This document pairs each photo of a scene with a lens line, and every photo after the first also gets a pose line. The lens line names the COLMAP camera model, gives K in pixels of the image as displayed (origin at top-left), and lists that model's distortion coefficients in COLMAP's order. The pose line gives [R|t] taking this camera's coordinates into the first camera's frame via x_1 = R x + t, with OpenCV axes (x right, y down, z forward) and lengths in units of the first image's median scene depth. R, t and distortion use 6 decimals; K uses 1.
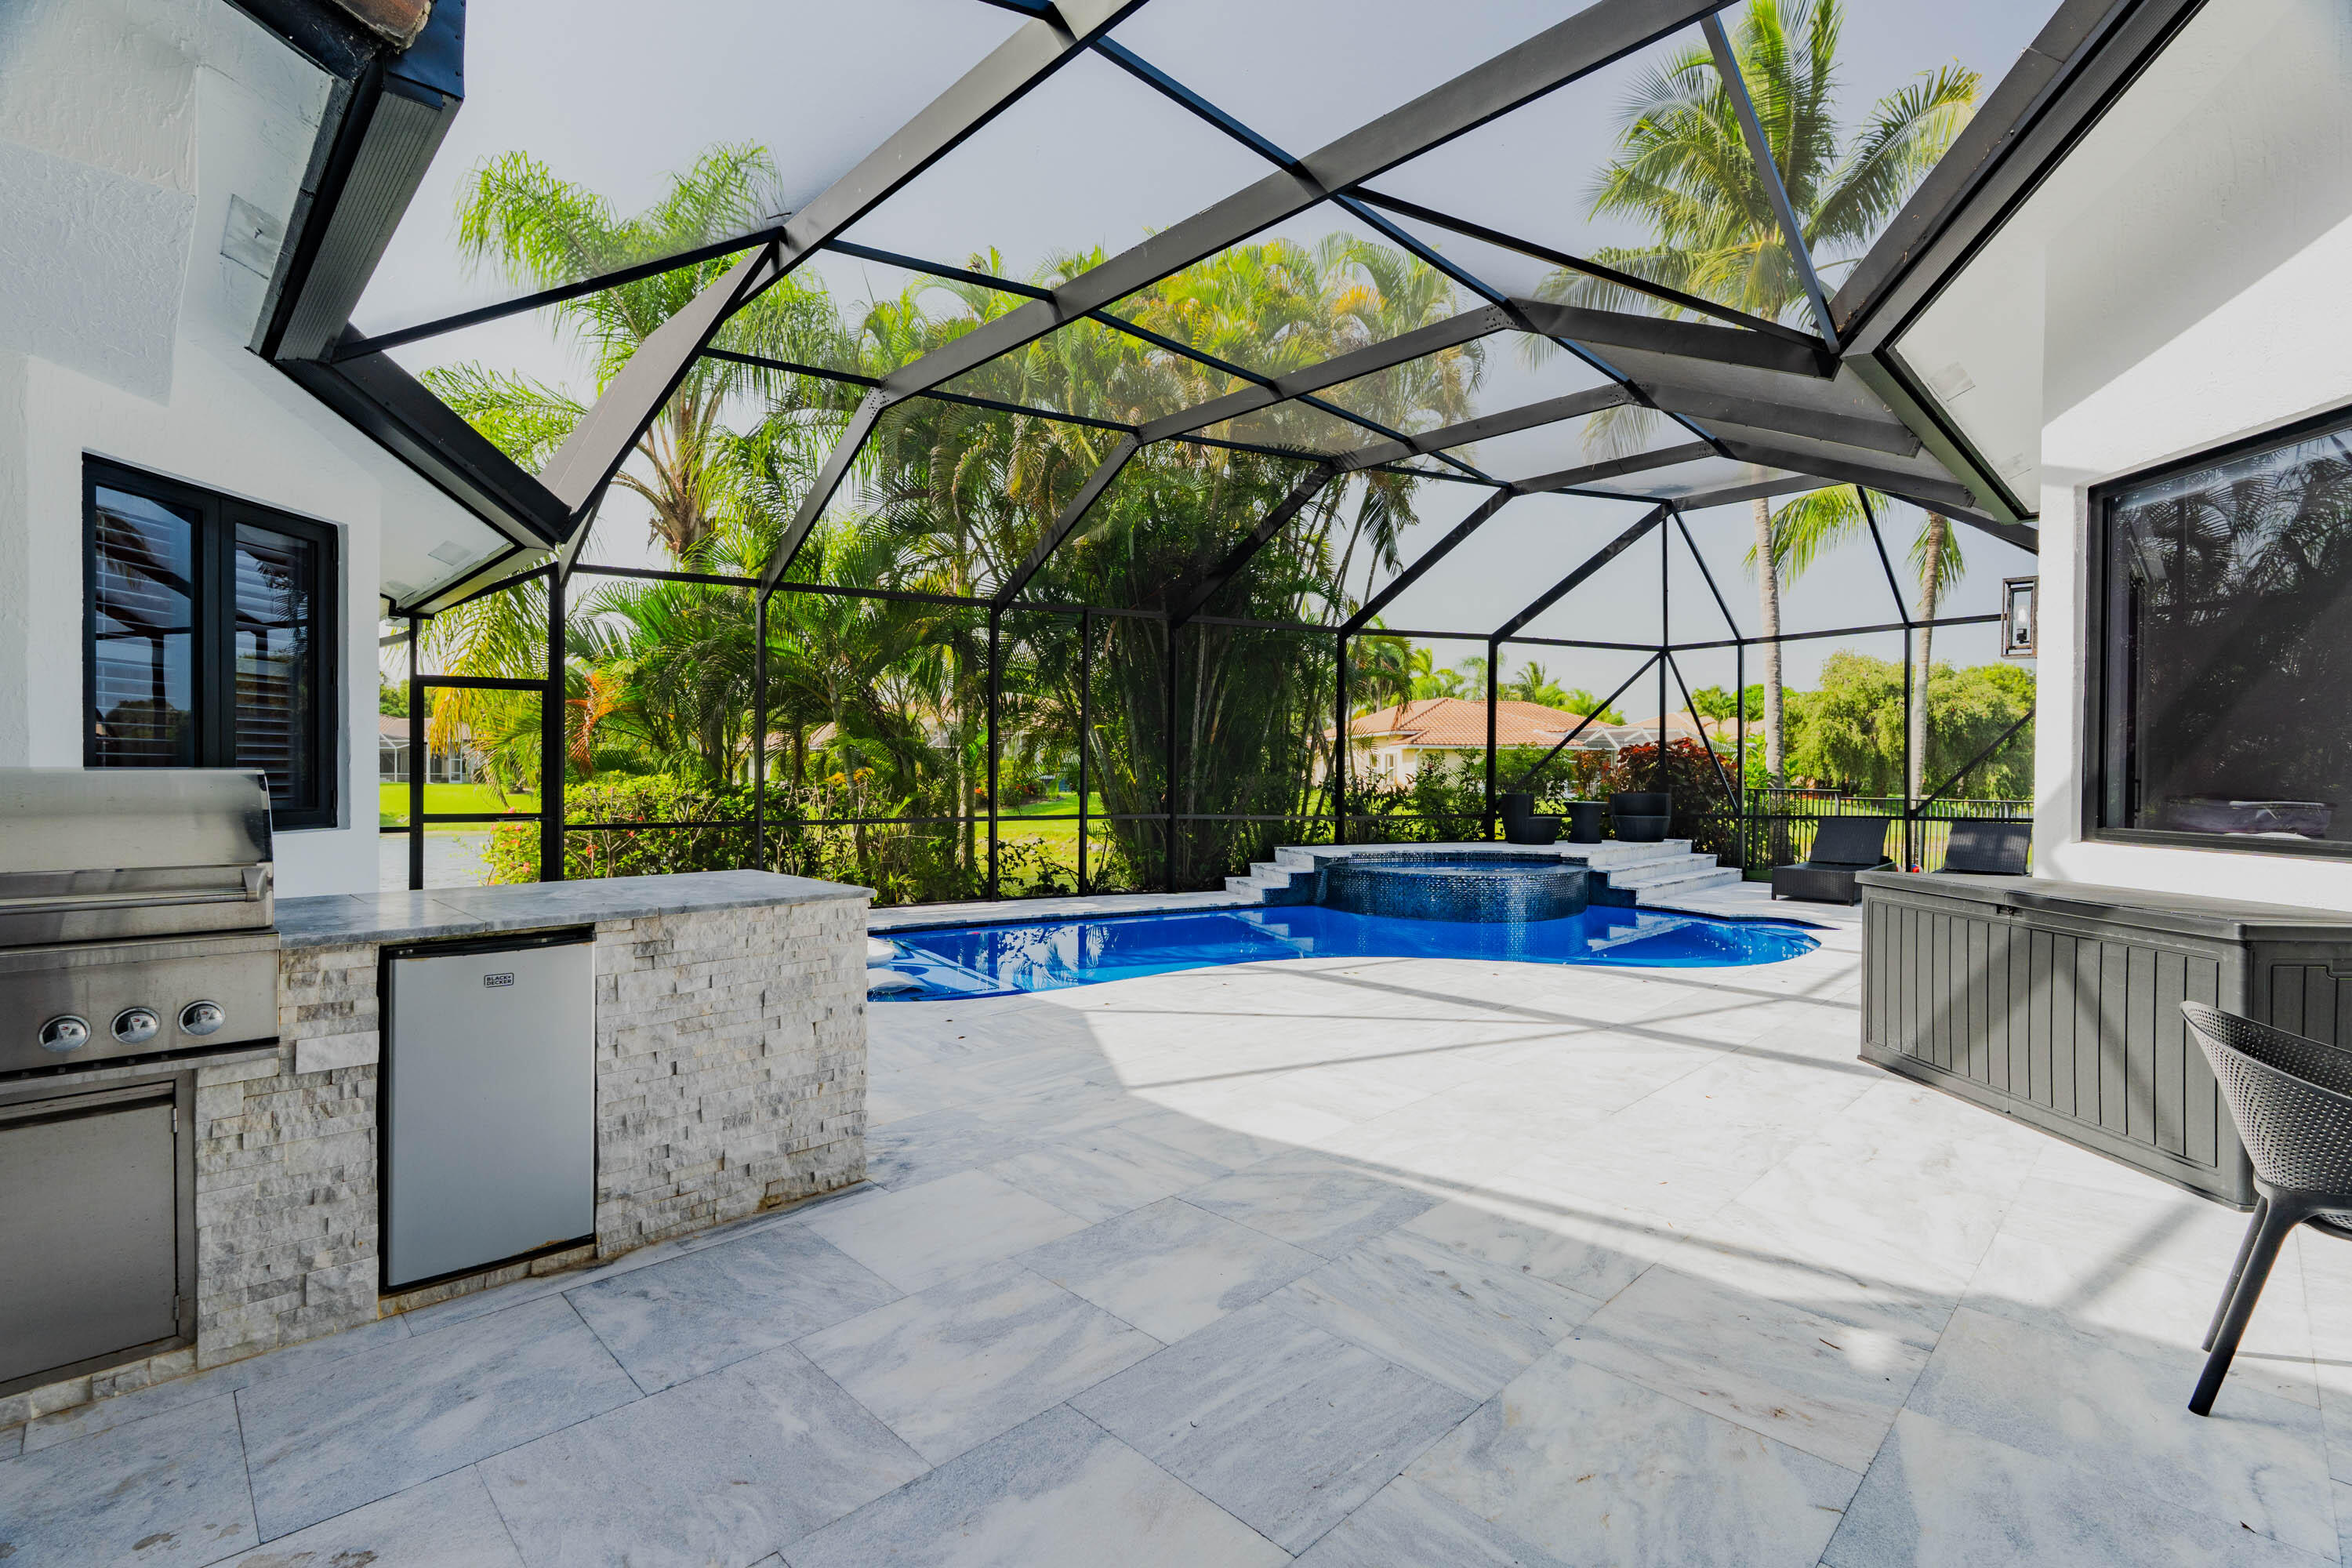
lens RADIAL K [[1064.2, 0, 1170.3], [0, 1064.2, 779.2], [0, 0, 1]] dist [-0.002586, 0.000243]
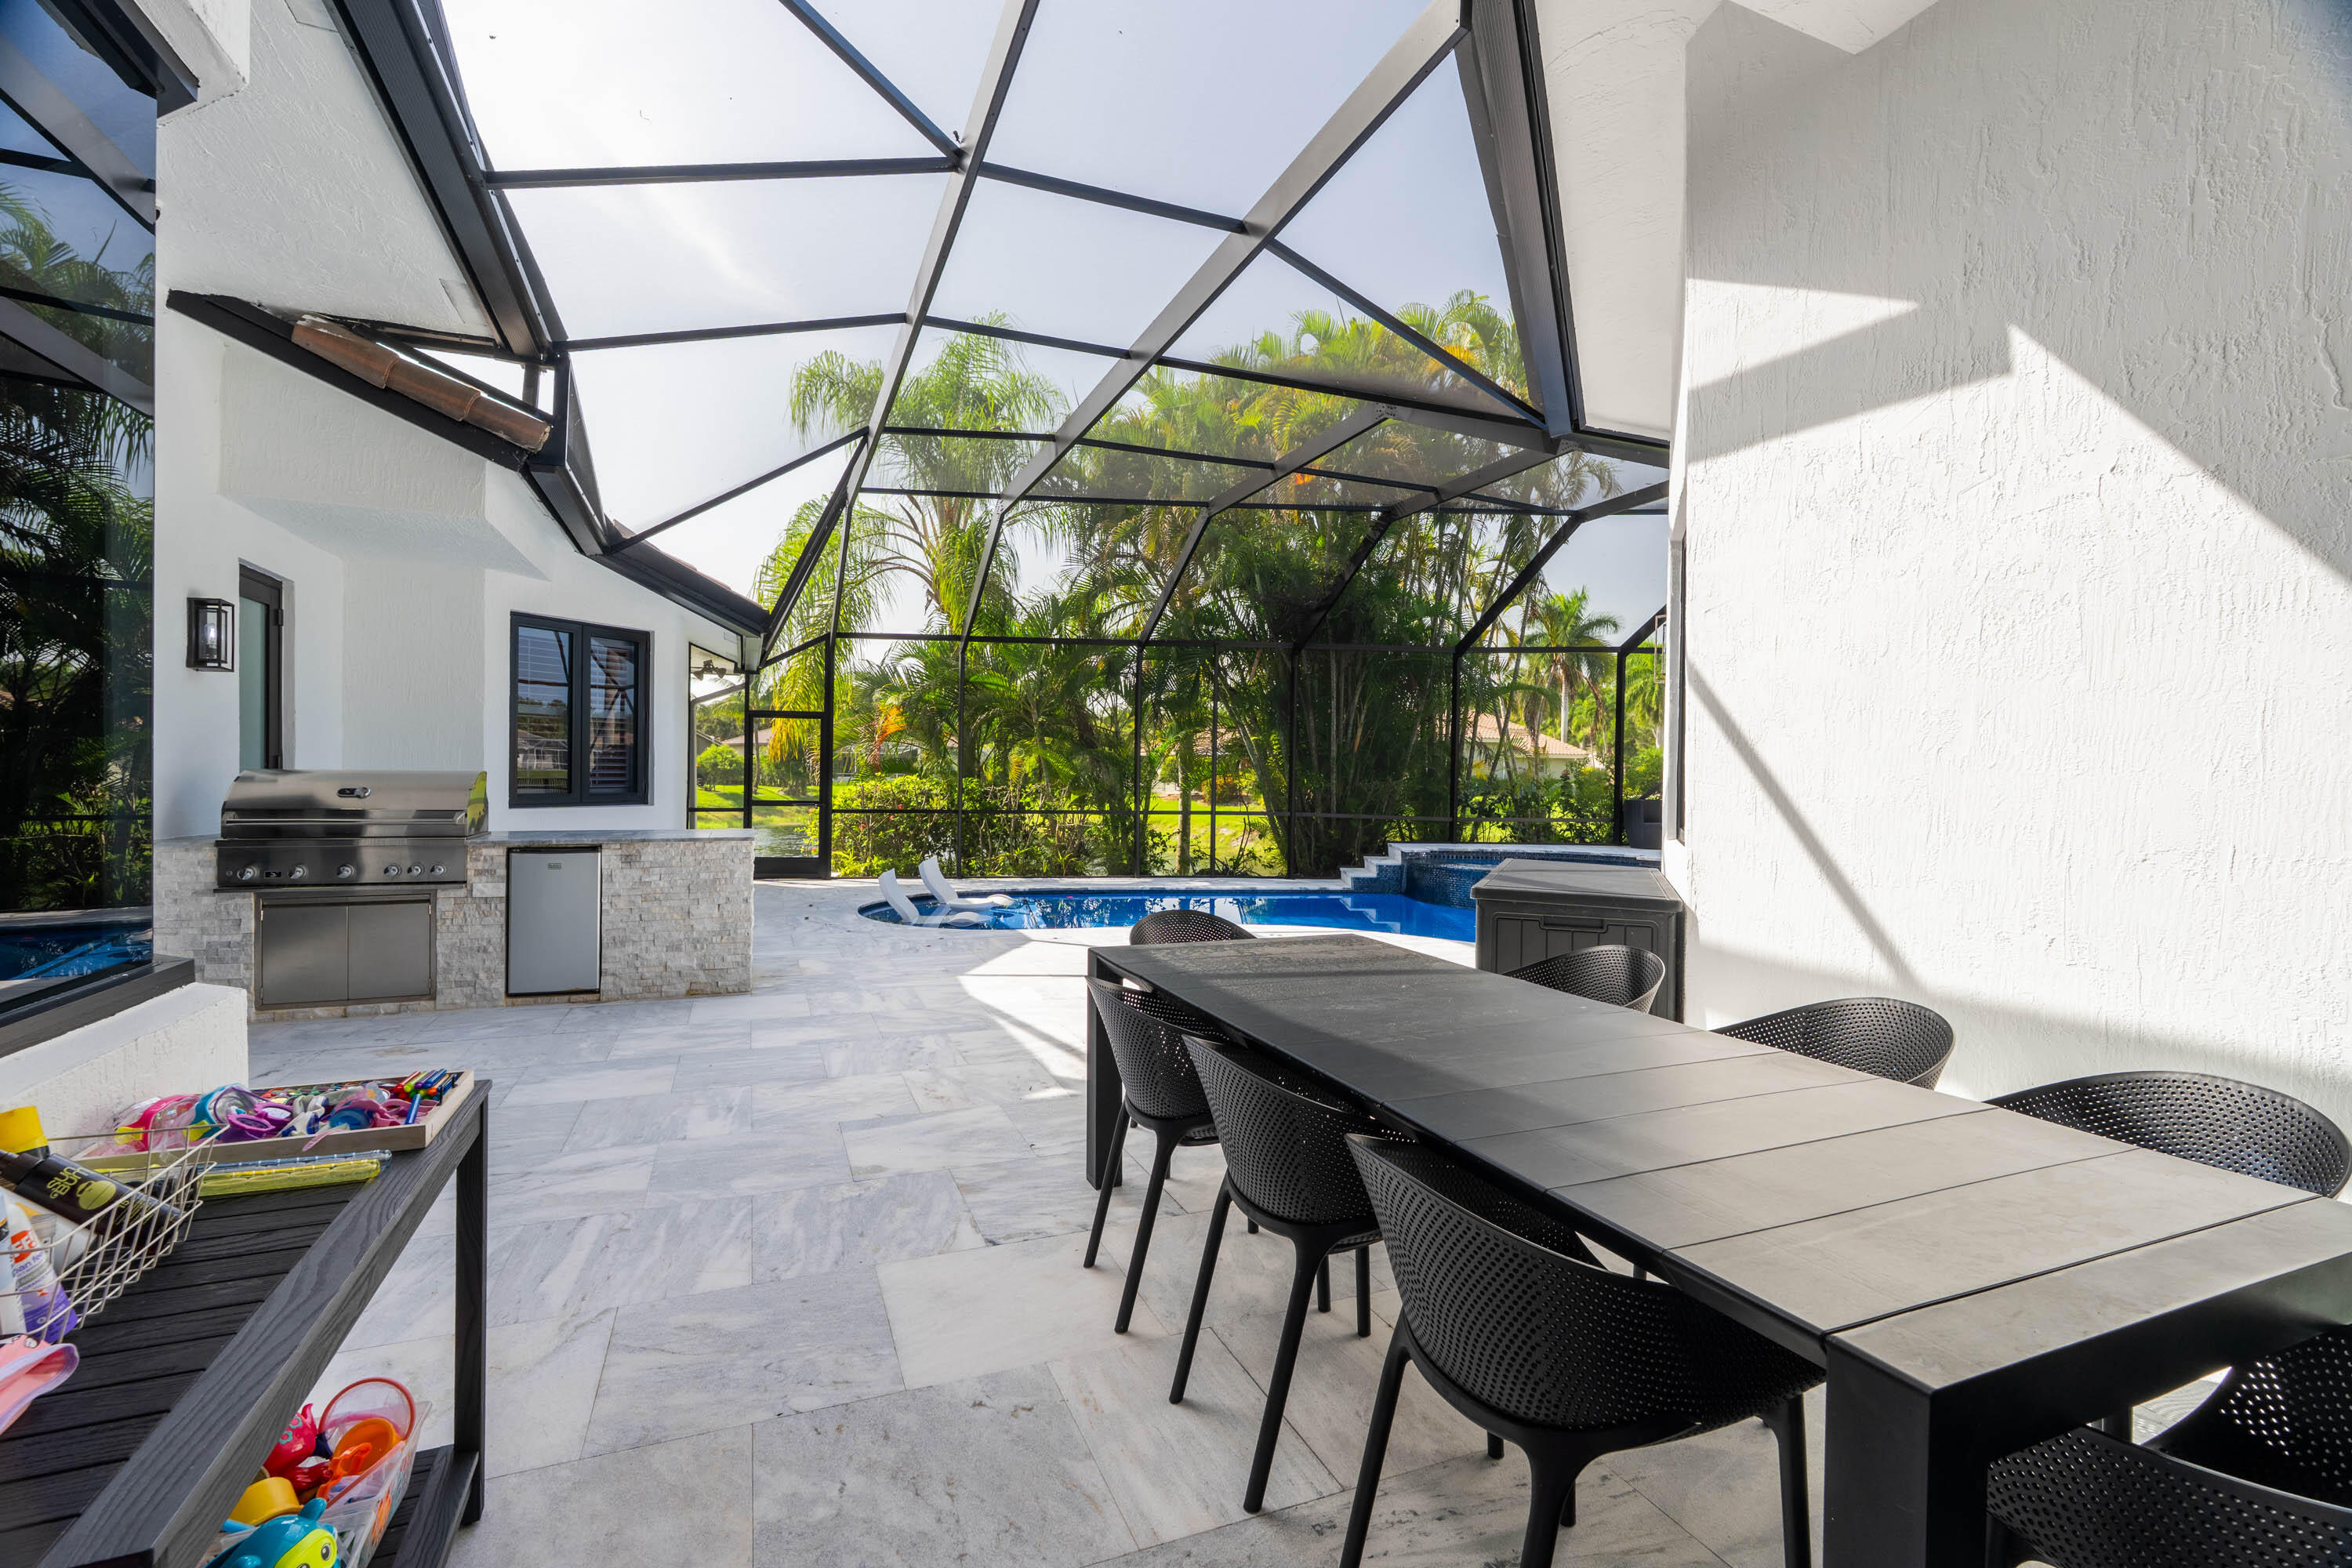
lens RADIAL K [[1045.9, 0, 1178.0], [0, 1045.9, 778.2], [0, 0, 1]] dist [-0.000846, -0.000445]
pose [[0.924062, 0.008178, -0.382156, 0.402260], [-0.009867, 0.999948, -0.002460, -0.001183], [0.382116, 0.006044, 0.924095, -0.151707]]
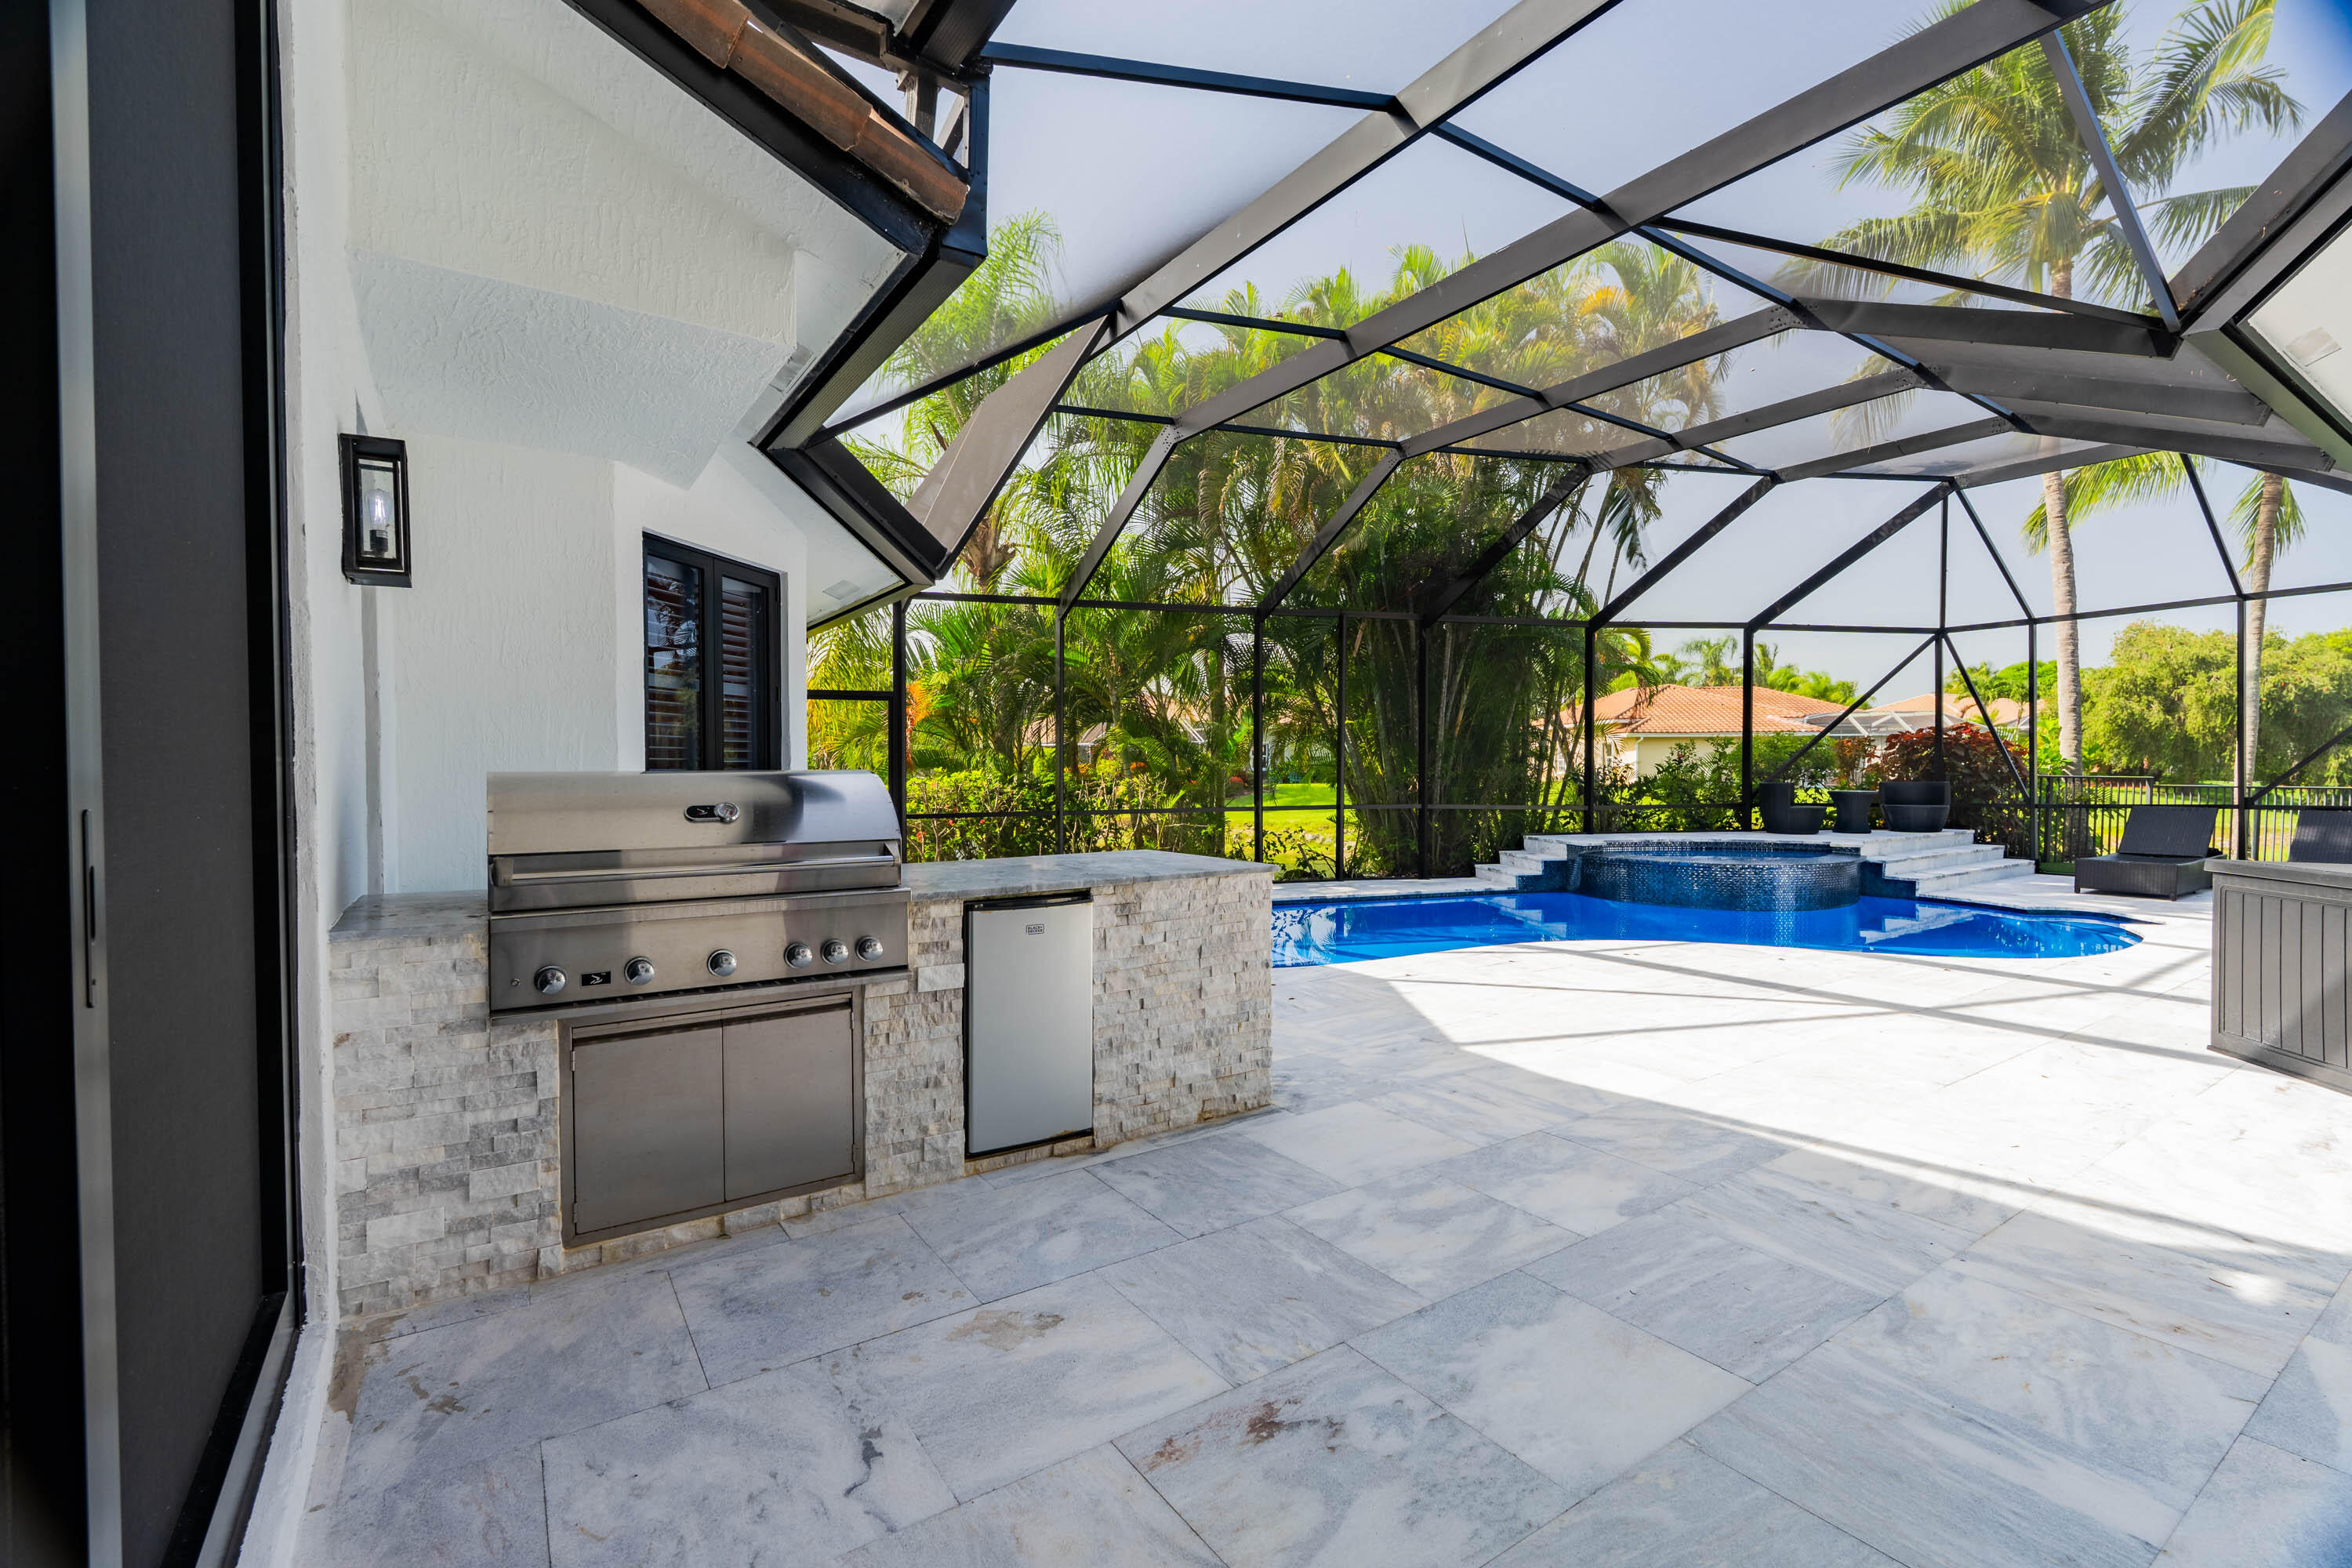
lens RADIAL K [[1031.7, 0, 1171.0], [0, 1031.7, 779.0], [0, 0, 1]] dist [-0.002450, -0.000203]
pose [[0.982166, -0.006714, -0.187898, -0.063049], [0.008113, 0.999945, 0.006681, -0.001319], [0.187843, -0.008087, 0.982166, -0.063343]]
